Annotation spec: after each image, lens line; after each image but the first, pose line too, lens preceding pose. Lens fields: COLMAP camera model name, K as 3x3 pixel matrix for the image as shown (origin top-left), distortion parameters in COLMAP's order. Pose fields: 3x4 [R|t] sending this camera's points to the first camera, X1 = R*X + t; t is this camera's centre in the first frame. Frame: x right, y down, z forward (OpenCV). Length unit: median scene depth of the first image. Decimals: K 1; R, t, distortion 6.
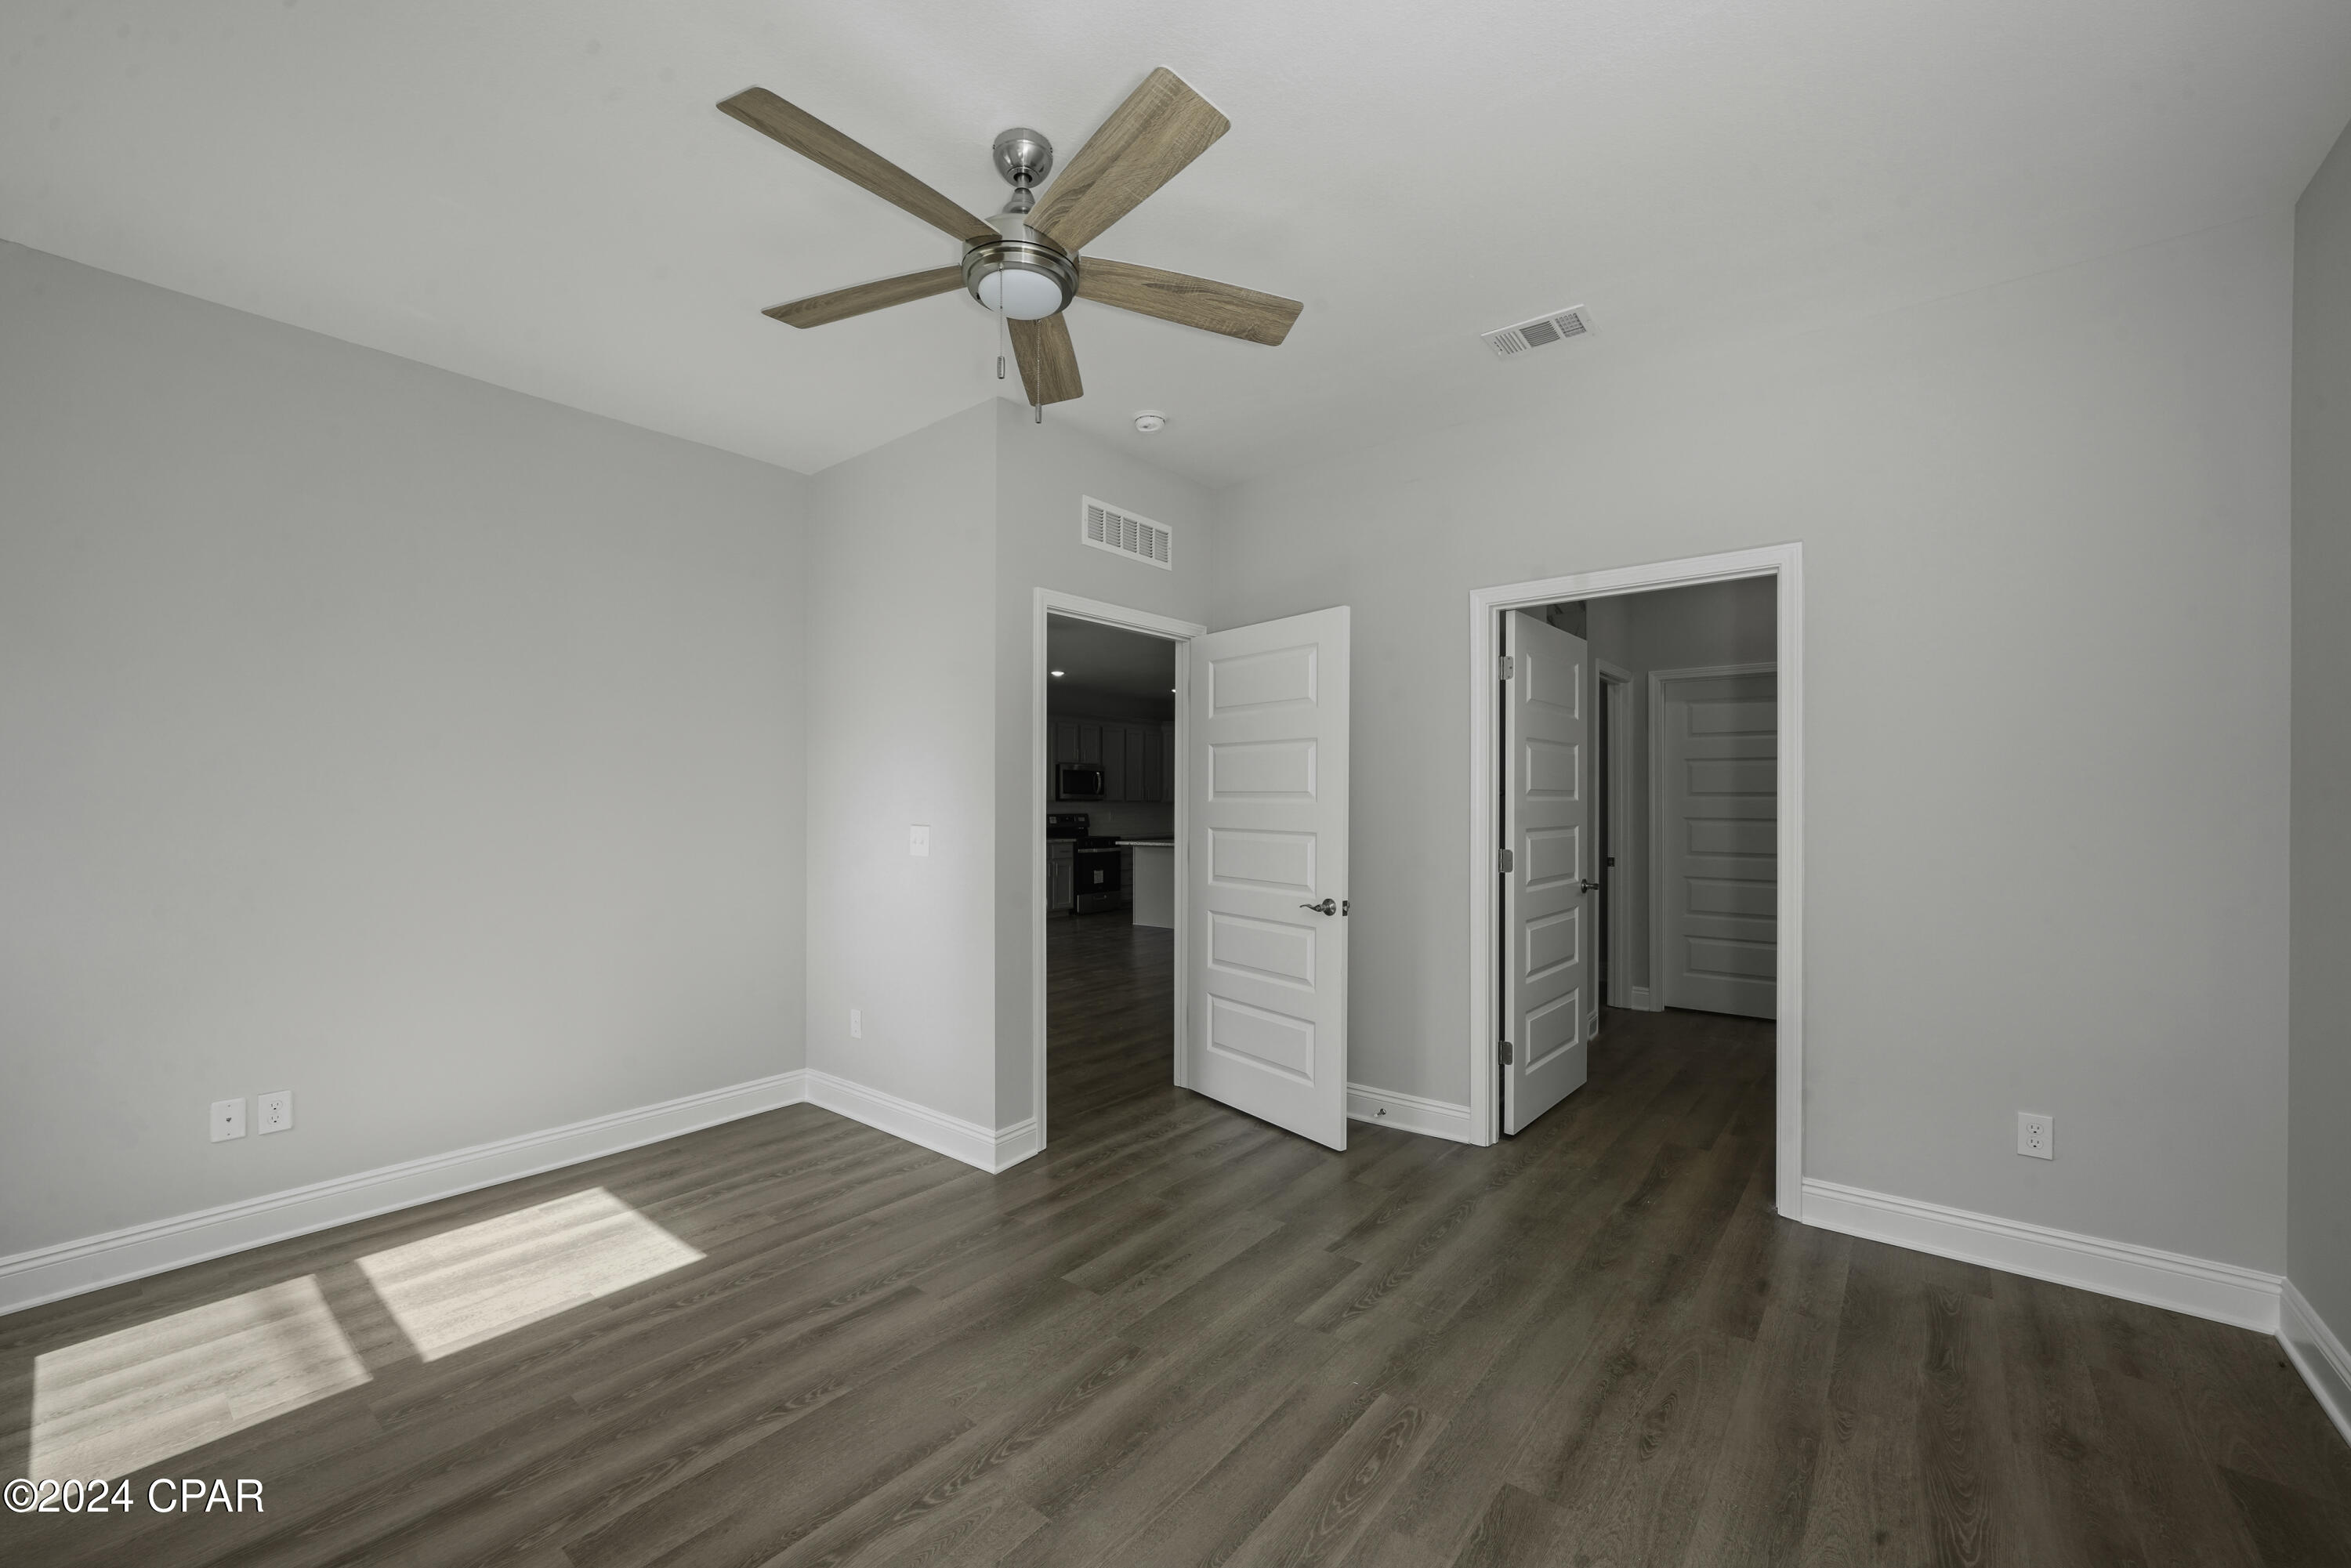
lens RADIAL K [[938.7, 0, 1169.9], [0, 938.7, 800.9], [0, 0, 1]] dist [-0.000636, -0.000157]
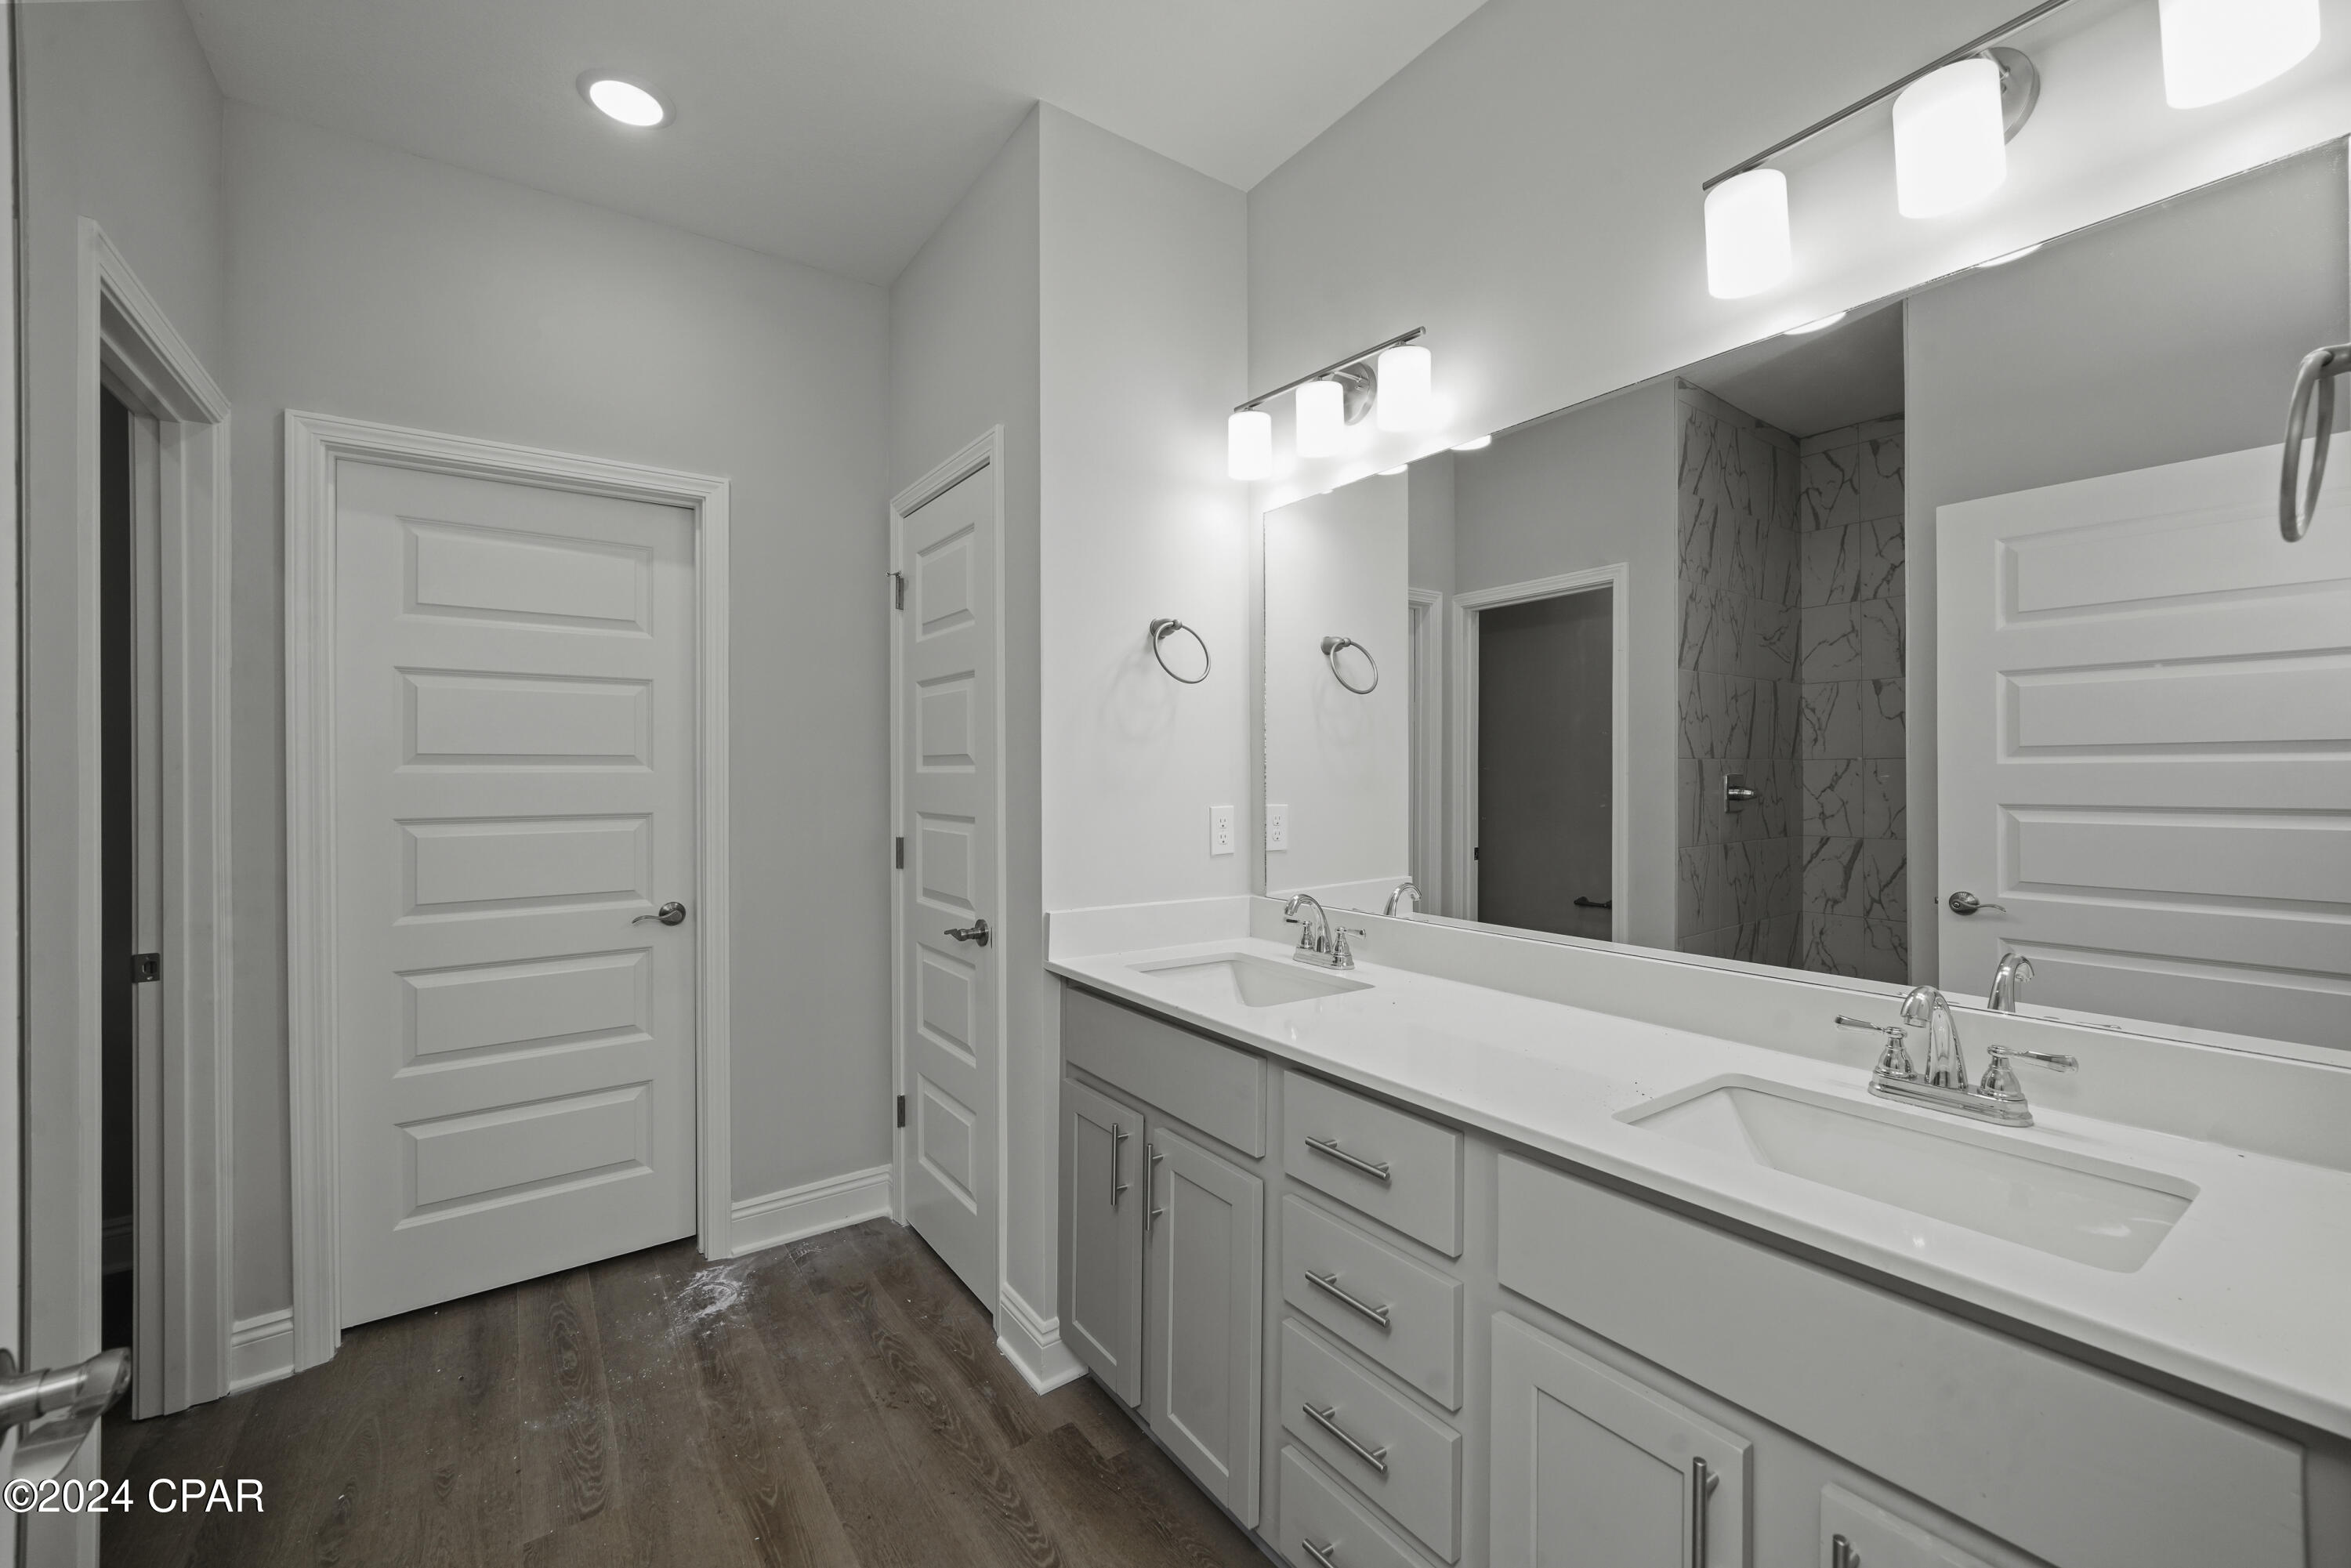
lens RADIAL K [[965.1, 0, 1173.7], [0, 965.1, 781.7], [0, 0, 1]] dist [-0.000049, -0.000232]
pose [[0.303688, -0.003100, 0.952767, 0.266958], [0.001023, 0.999995, 0.002928, 0.002337], [-0.952771, 0.000086, 0.303689, 0.574215]]
